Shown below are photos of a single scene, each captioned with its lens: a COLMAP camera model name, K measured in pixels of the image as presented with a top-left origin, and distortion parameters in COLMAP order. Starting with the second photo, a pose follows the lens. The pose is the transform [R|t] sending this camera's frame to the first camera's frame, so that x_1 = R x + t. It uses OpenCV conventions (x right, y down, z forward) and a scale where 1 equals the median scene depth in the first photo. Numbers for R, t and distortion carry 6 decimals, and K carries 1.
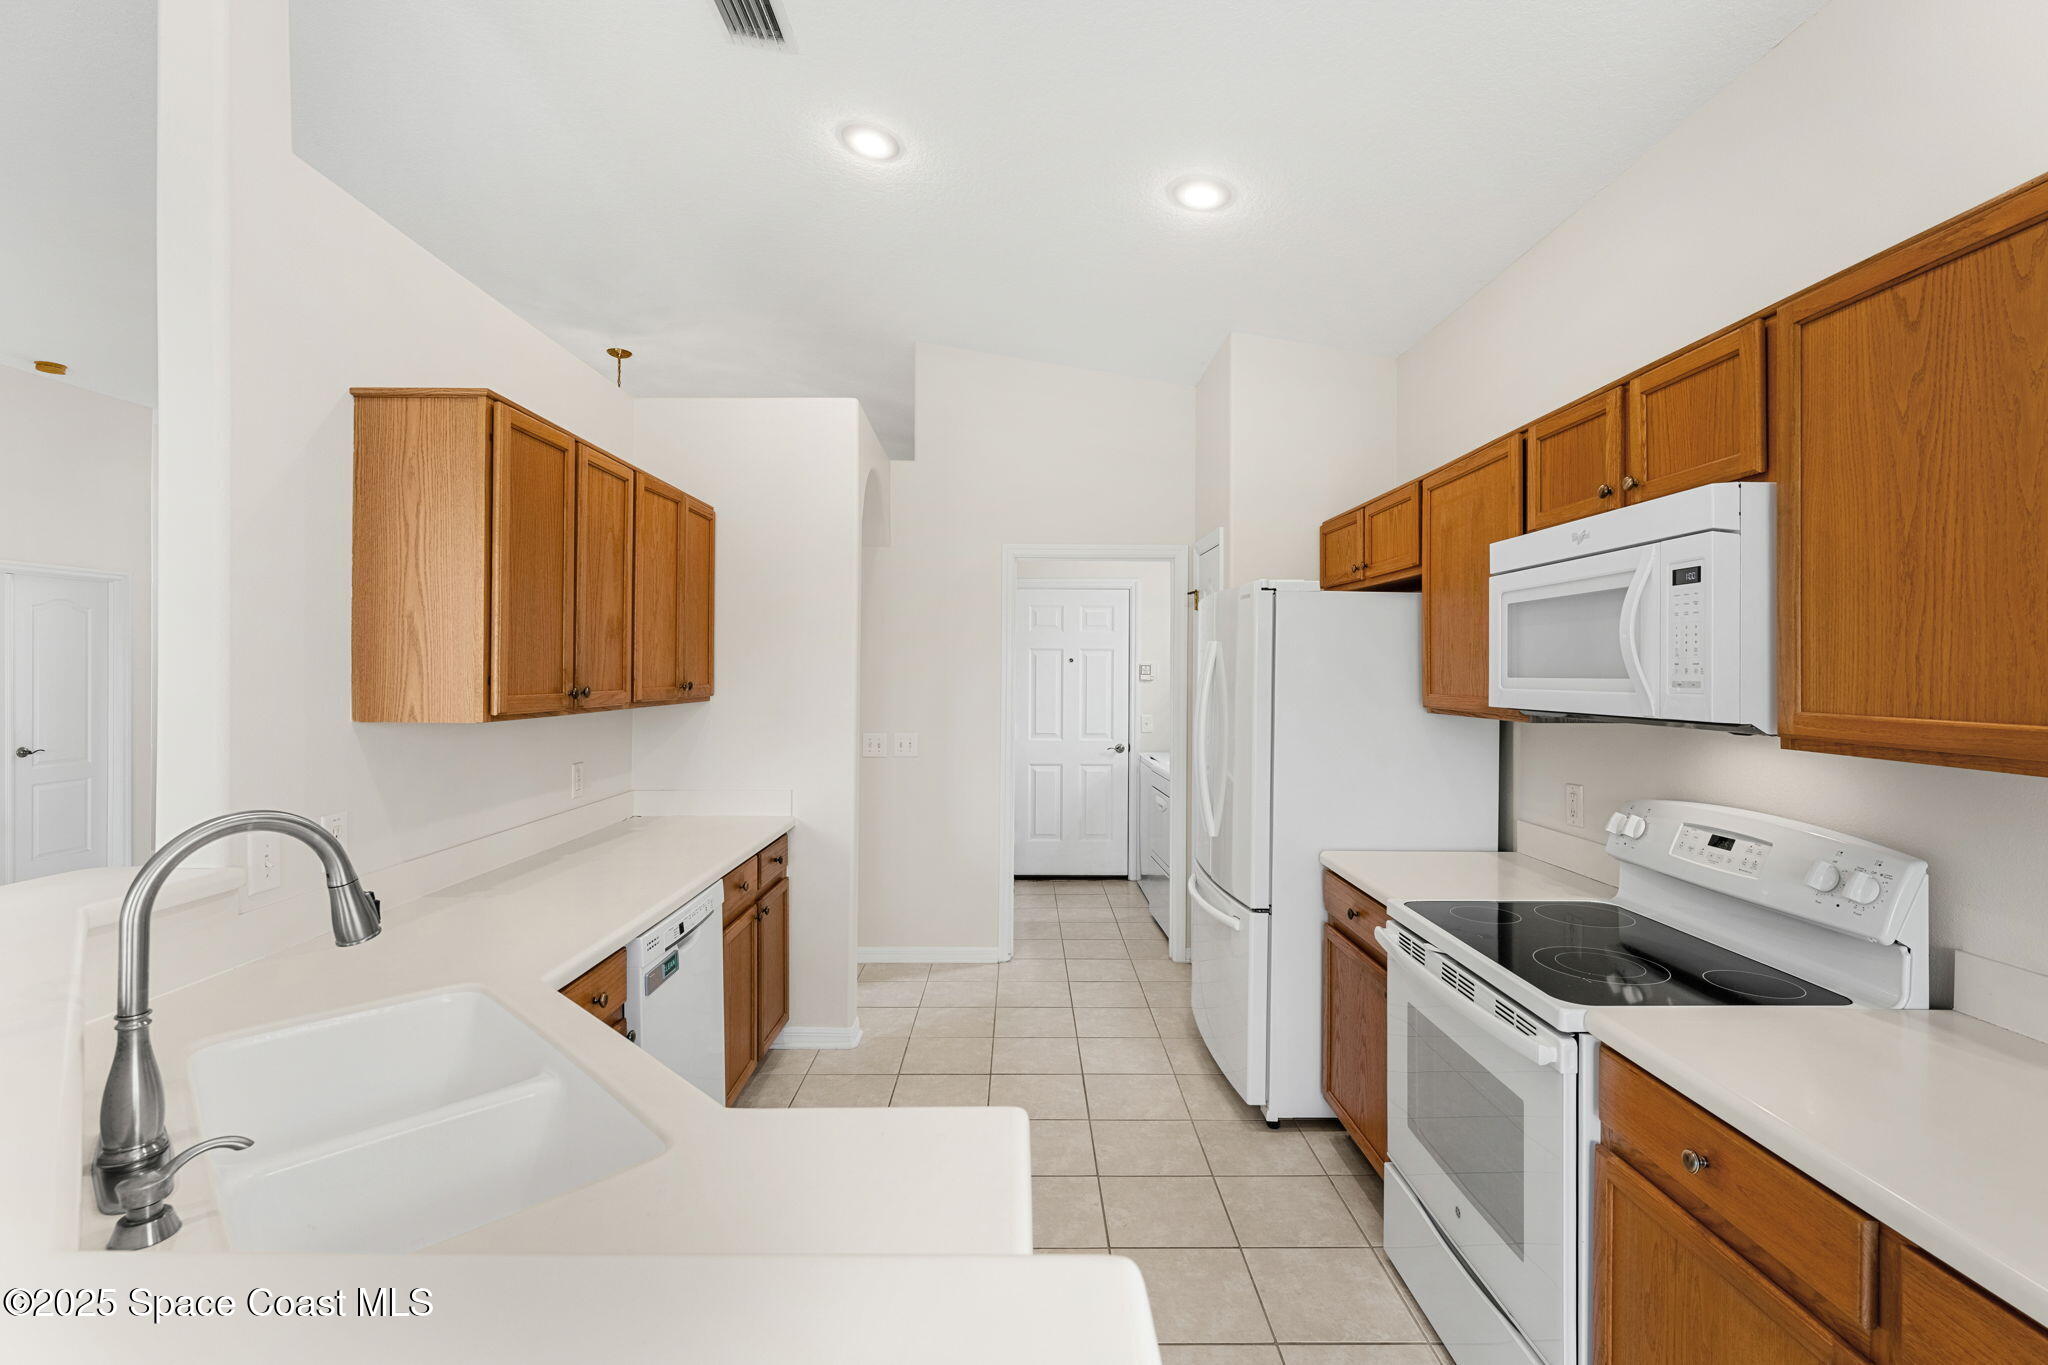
lens RADIAL K [[936.0, 0, 1032.0], [0, 936.0, 673.8], [0, 0, 1]] dist [-0.004227, -0.000461]
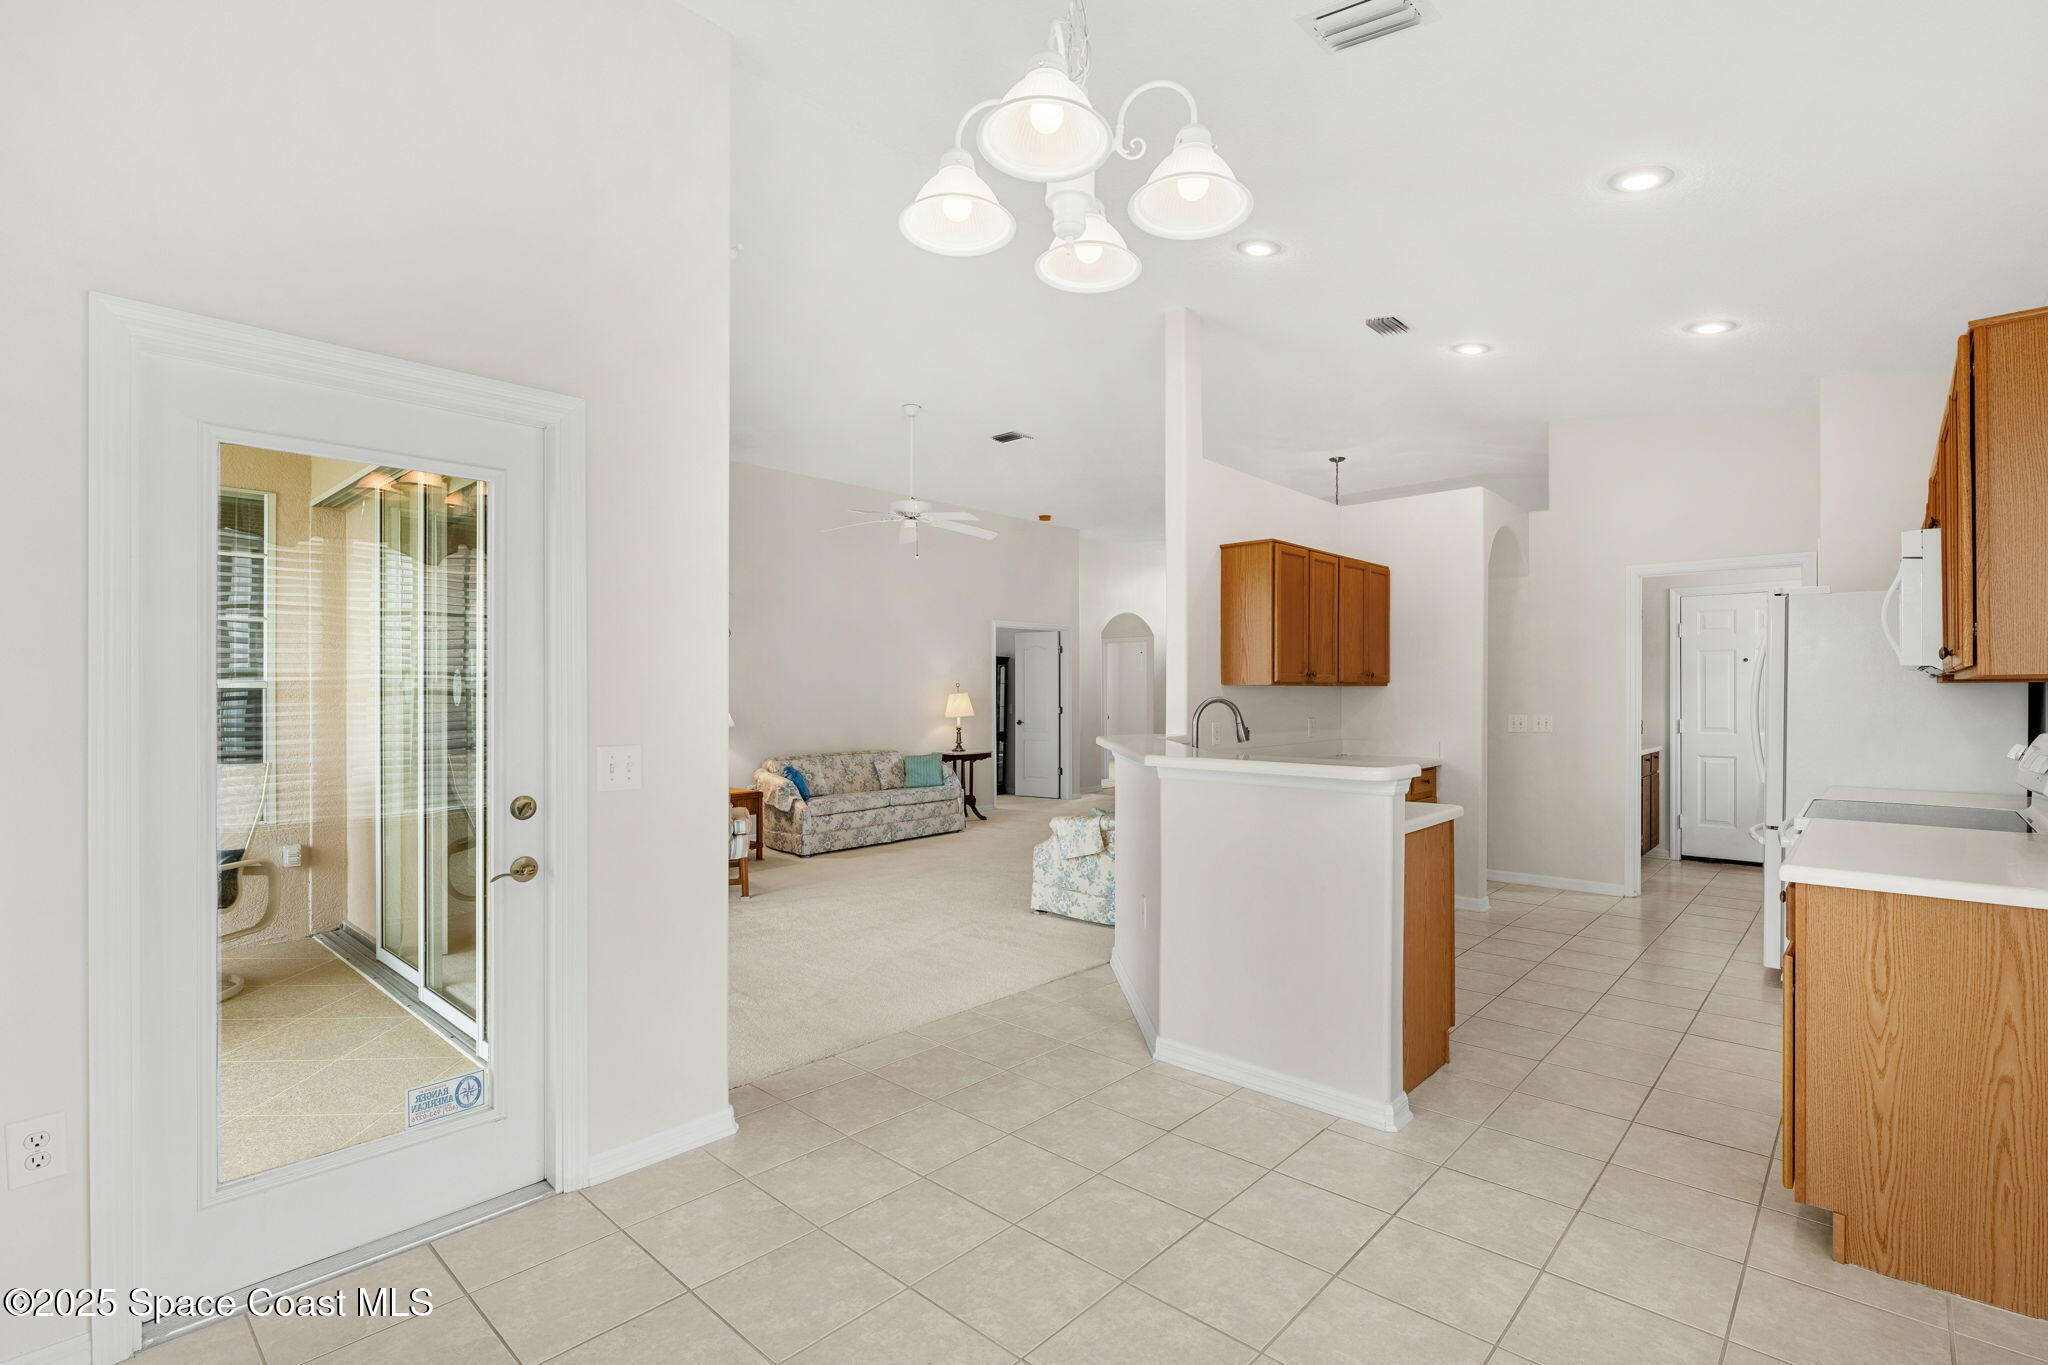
lens RADIAL K [[936.0, 0, 1027.3], [0, 936.0, 690.9], [0, 0, 1]] dist [-0.004227, -0.000461]
pose [[0.731882, -0.006475, -0.681401, 0.420276], [0.003272, 0.999977, -0.005988, 0.062394], [0.681424, 0.002153, 0.731886, -0.849696]]
